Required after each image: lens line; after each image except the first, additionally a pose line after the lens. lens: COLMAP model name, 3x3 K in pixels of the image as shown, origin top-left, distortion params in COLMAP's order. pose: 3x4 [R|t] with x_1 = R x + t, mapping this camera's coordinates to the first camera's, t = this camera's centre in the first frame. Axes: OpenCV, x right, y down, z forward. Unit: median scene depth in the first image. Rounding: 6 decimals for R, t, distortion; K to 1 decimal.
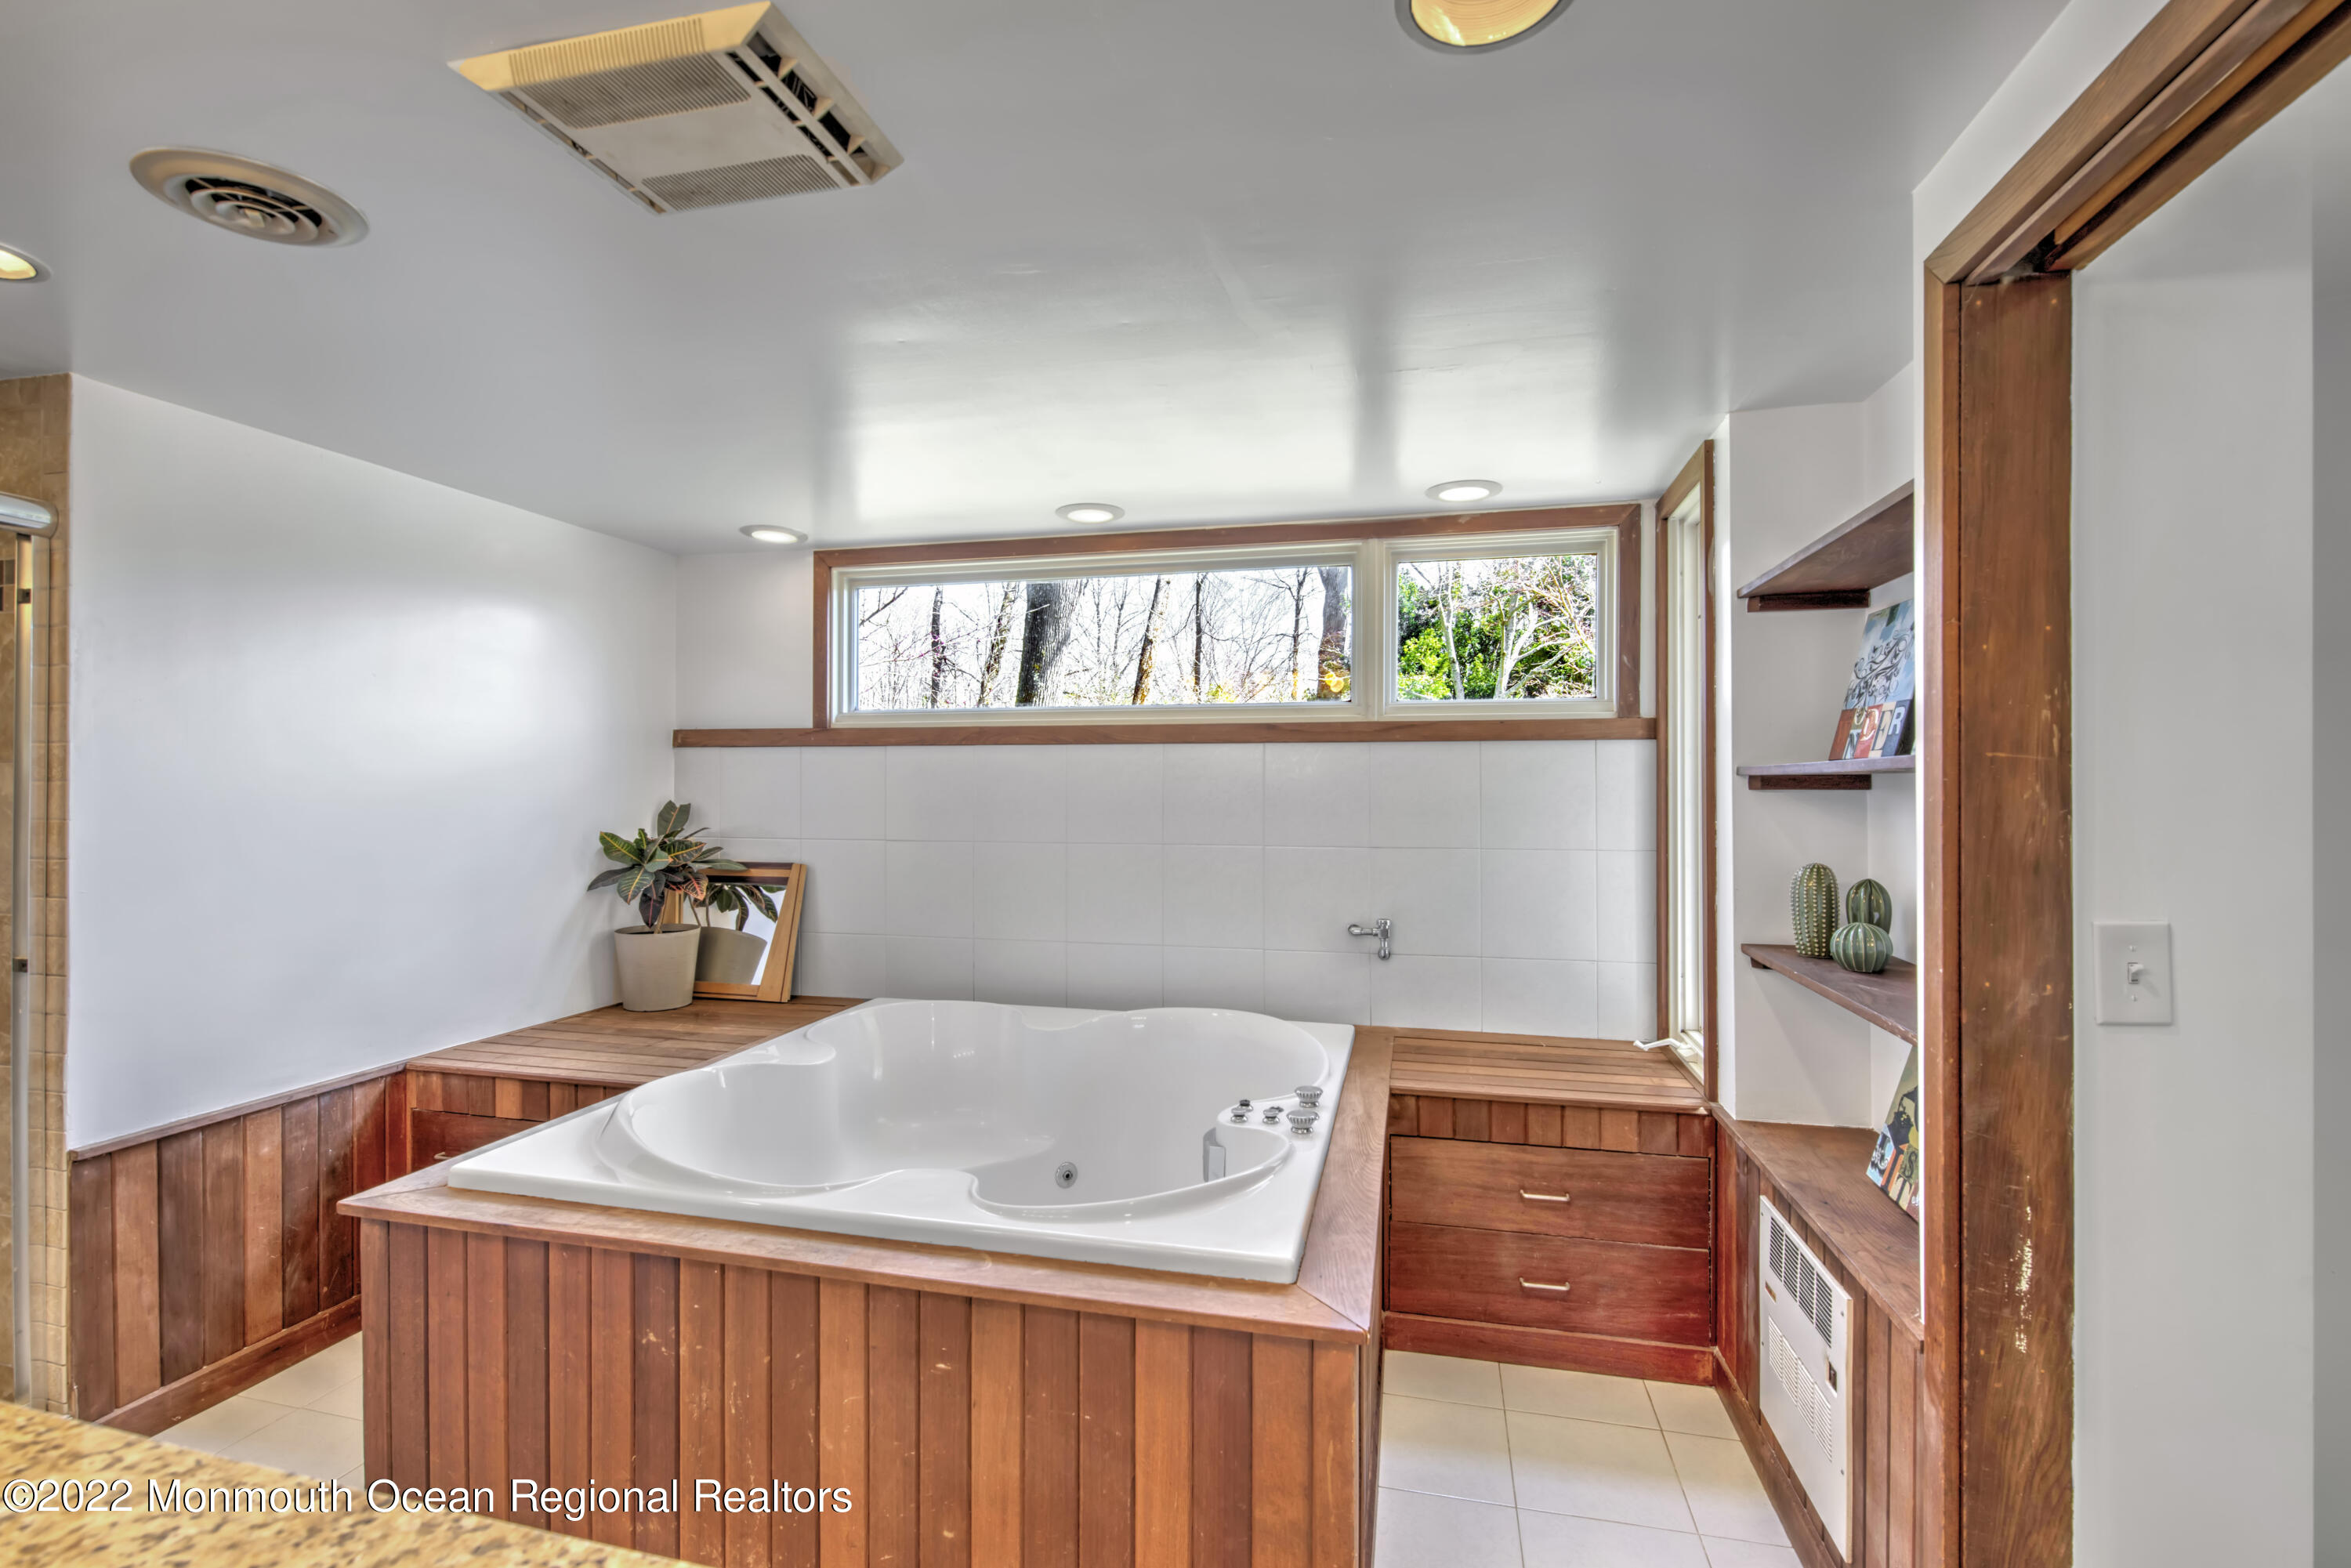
lens RADIAL K [[1028.6, 0, 1181.0], [0, 1028.6, 777.5], [0, 0, 1]] dist [-0.012317, -0.006728]
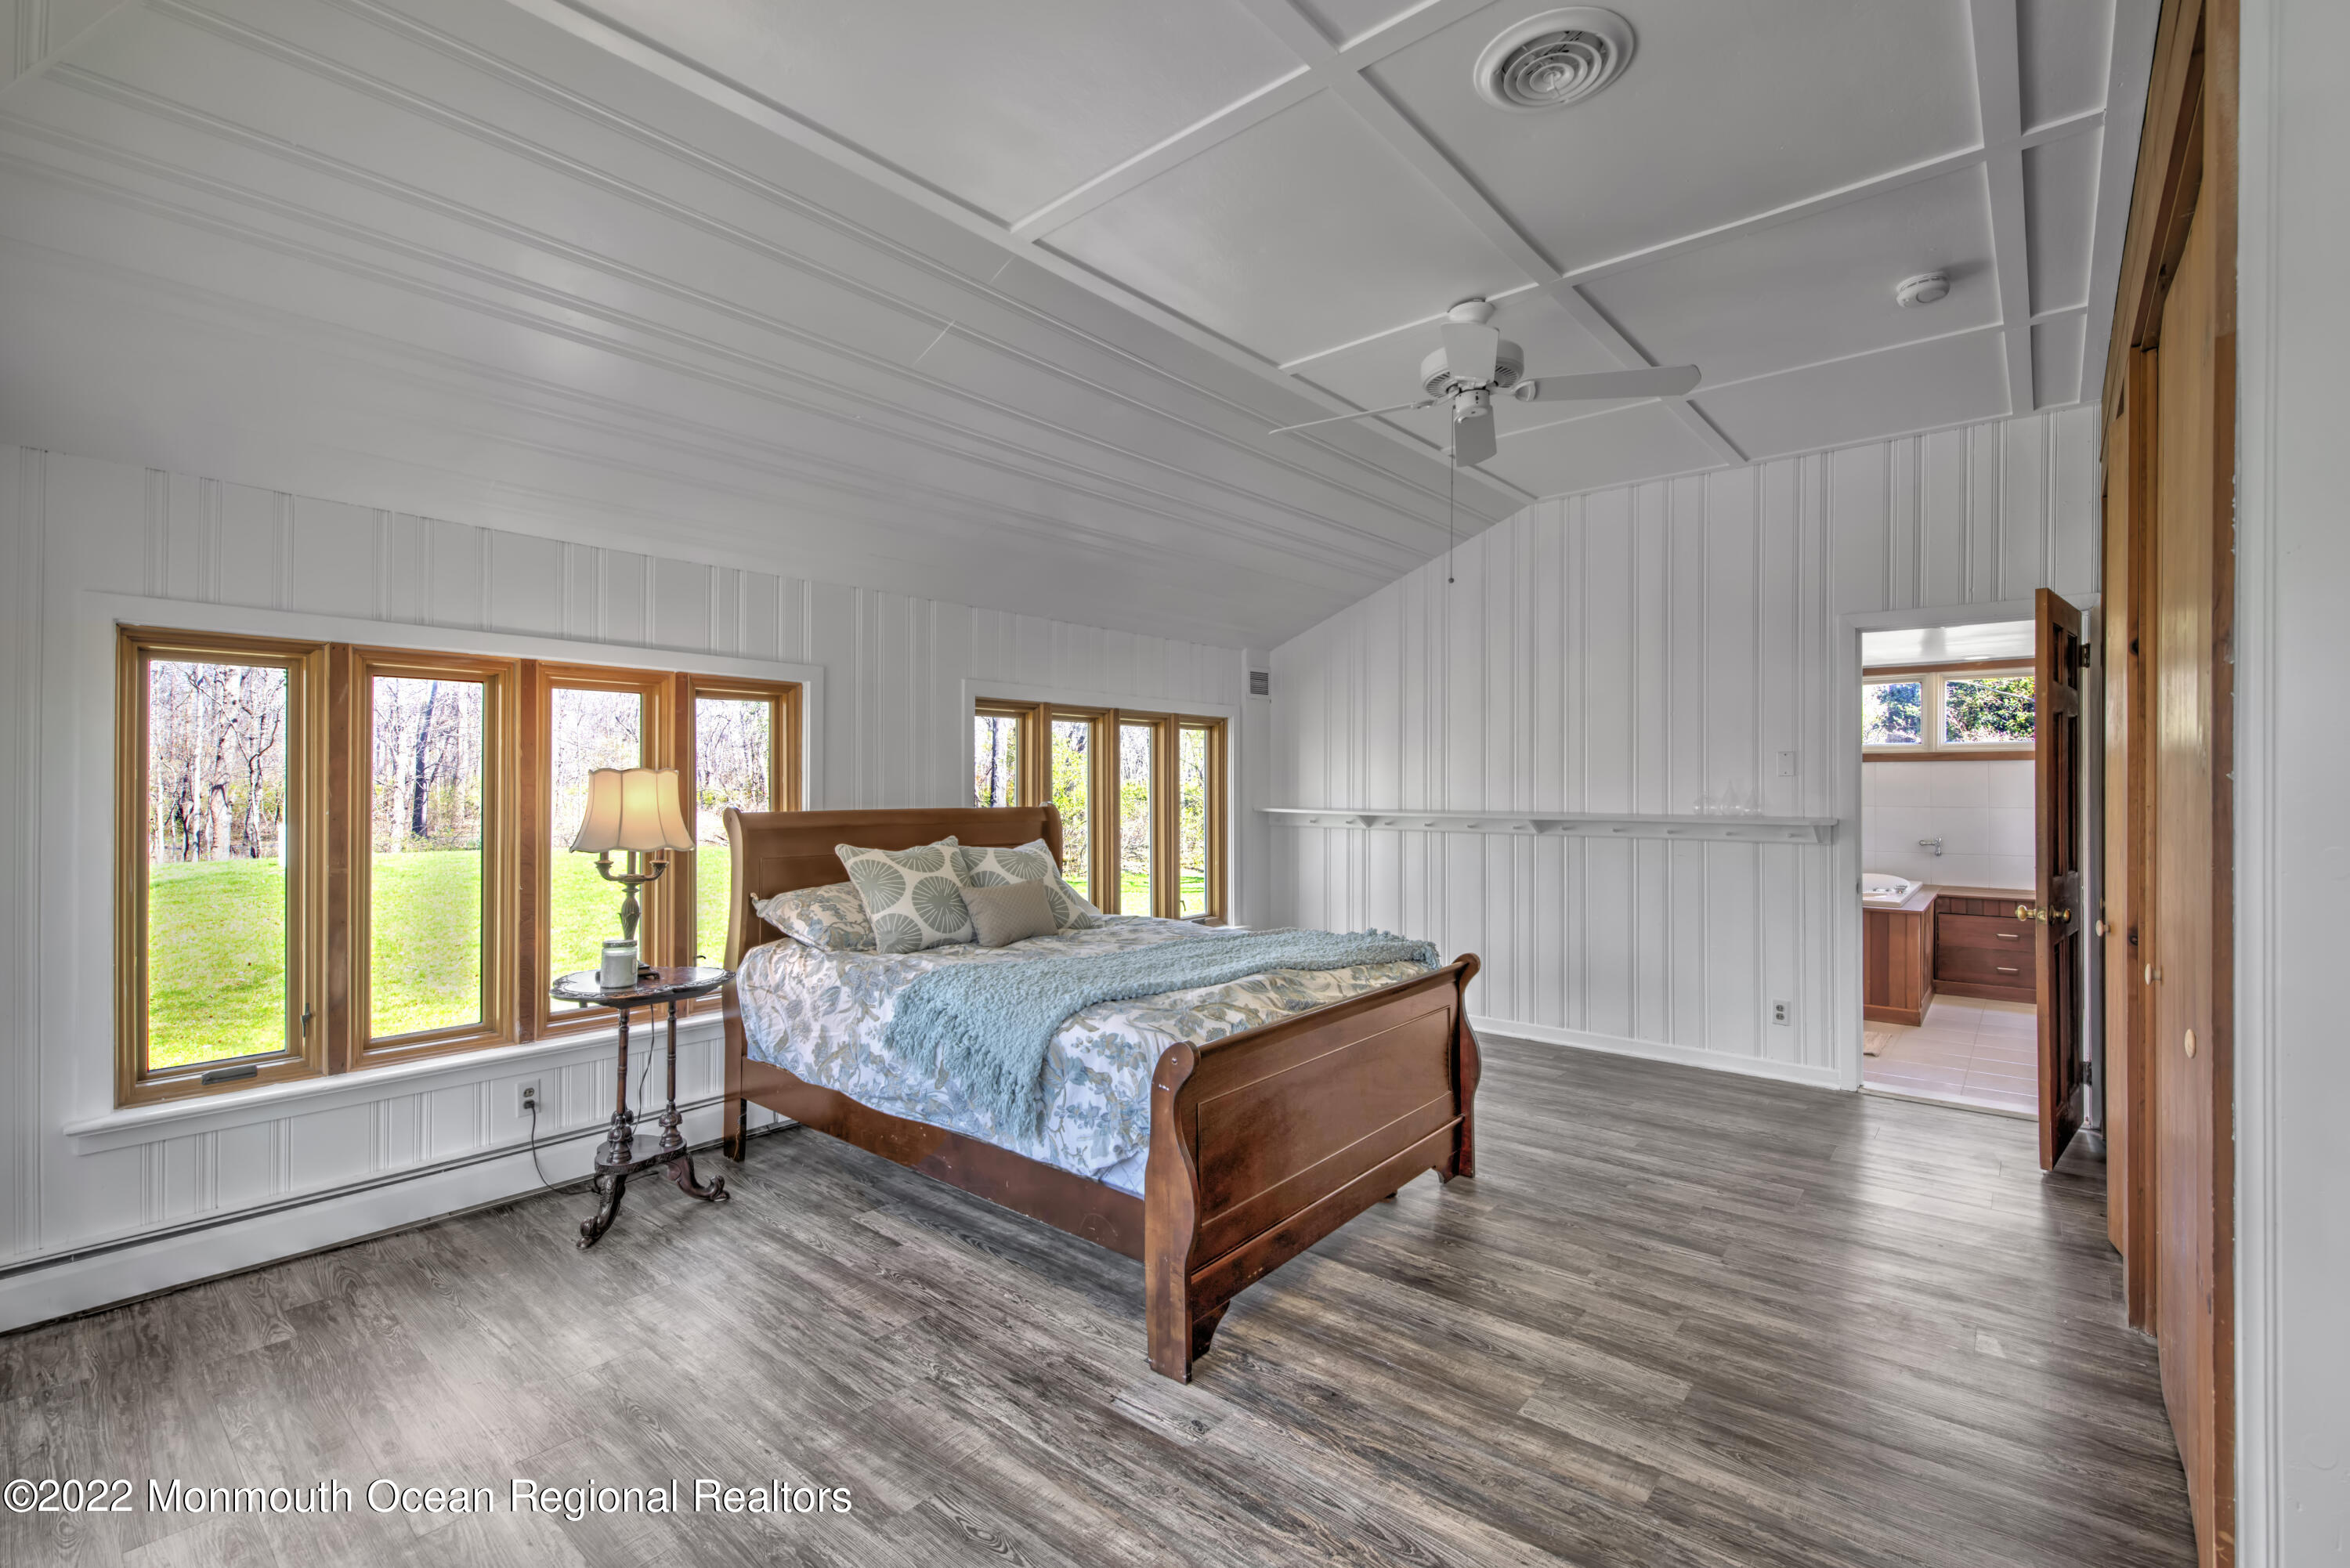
lens RADIAL K [[1028.2, 0, 1174.9], [0, 1028.2, 778.6], [0, 0, 1]] dist [-0.012317, -0.006728]
pose [[0.890419, -0.002267, -0.455136, -0.354217], [0.003950, 0.999988, 0.002748, -0.011381], [0.455124, -0.004244, 0.890418, -2.254745]]
